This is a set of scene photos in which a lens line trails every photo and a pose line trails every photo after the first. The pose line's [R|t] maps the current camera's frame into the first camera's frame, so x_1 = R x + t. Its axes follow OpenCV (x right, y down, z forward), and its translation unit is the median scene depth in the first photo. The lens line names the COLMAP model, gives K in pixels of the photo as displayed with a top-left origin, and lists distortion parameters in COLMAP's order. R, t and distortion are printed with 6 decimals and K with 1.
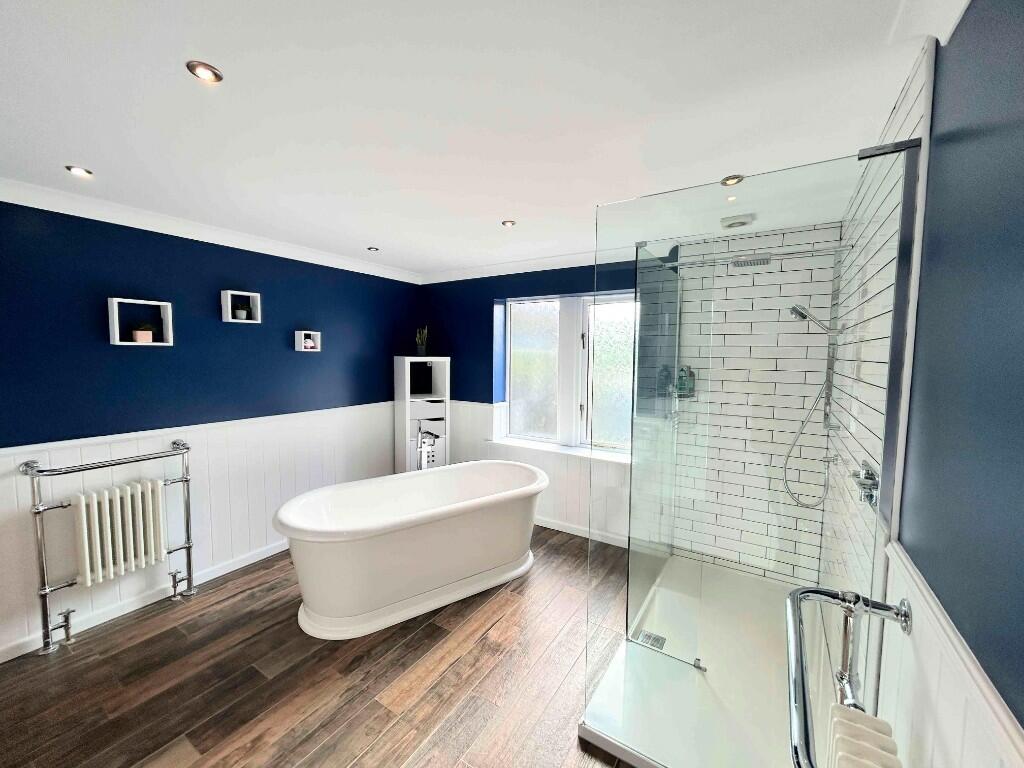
lens RADIAL K [[410.8, 0, 512.0], [0, 410.8, 384.0], [0, 0, 1]] dist [-0.002145, -0.000778]
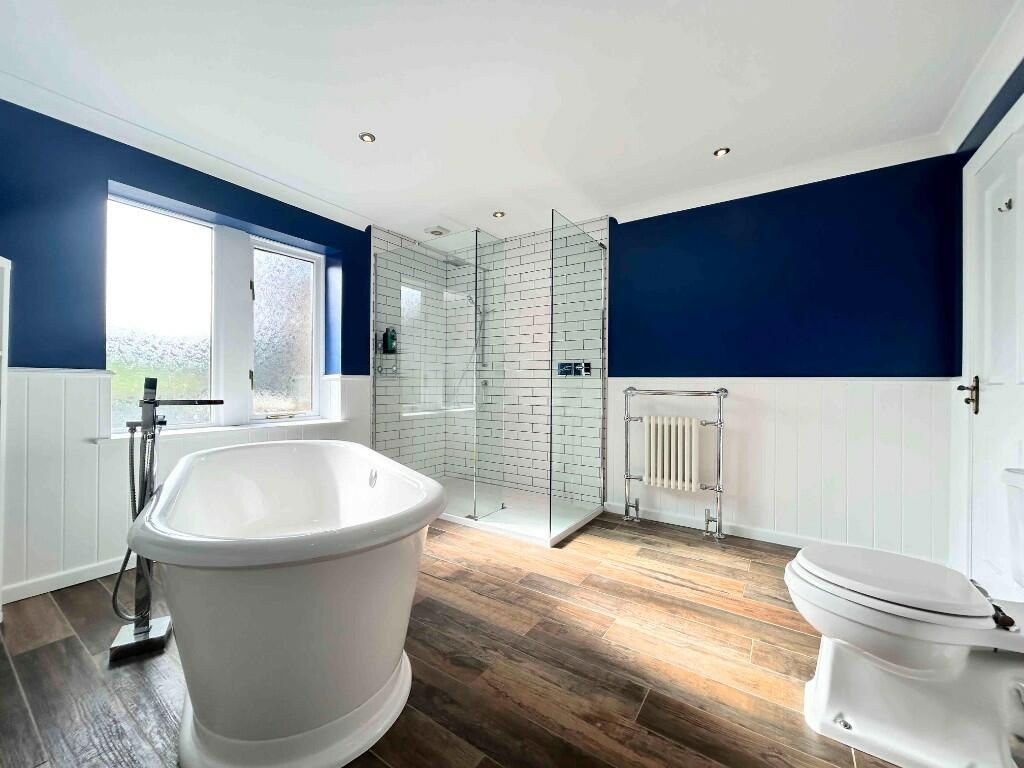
lens RADIAL K [[410.8, 0, 512.0], [0, 410.8, 384.0], [0, 0, 1]] dist [-0.002145, -0.000778]
pose [[0.022509, -0.014042, 0.999648, -1.128802], [0.069090, 0.997533, 0.012457, 0.187857], [-0.997356, 0.068786, 0.023424, 0.887659]]
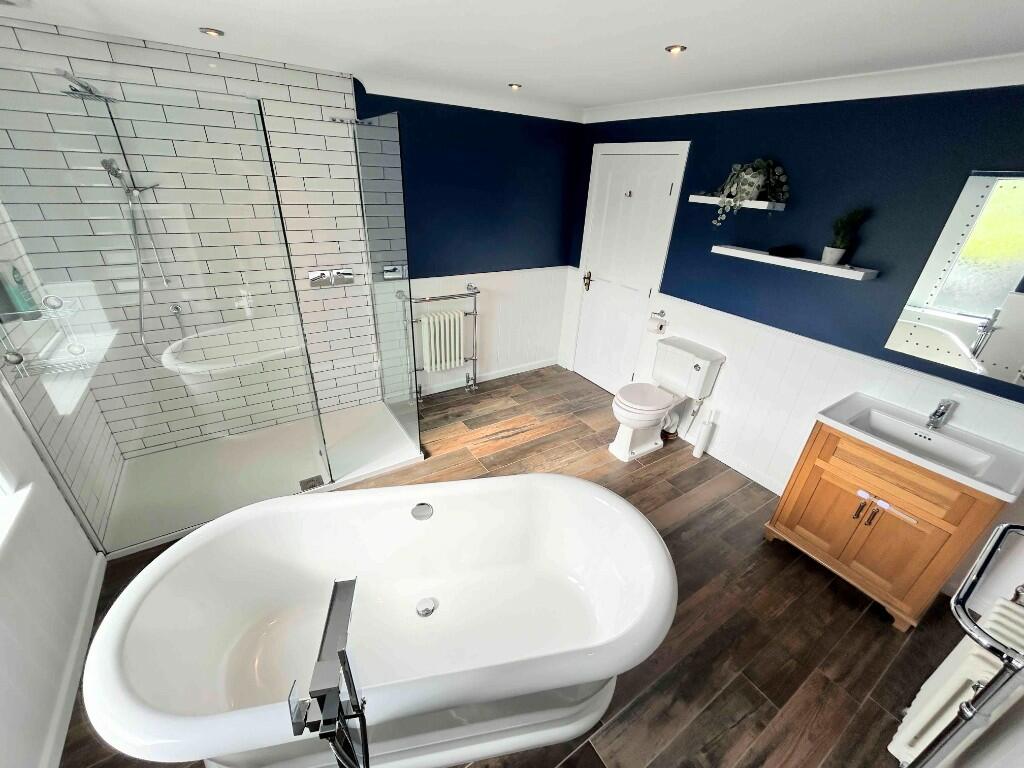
lens RADIAL K [[410.8, 0, 512.0], [0, 410.8, 384.0], [0, 0, 1]] dist [-0.002145, -0.000778]
pose [[-0.908301, -0.237659, 0.344250, -0.591263], [-0.026444, 0.853915, 0.519741, -0.291461], [-0.417481, 0.462977, -0.781896, 1.730628]]
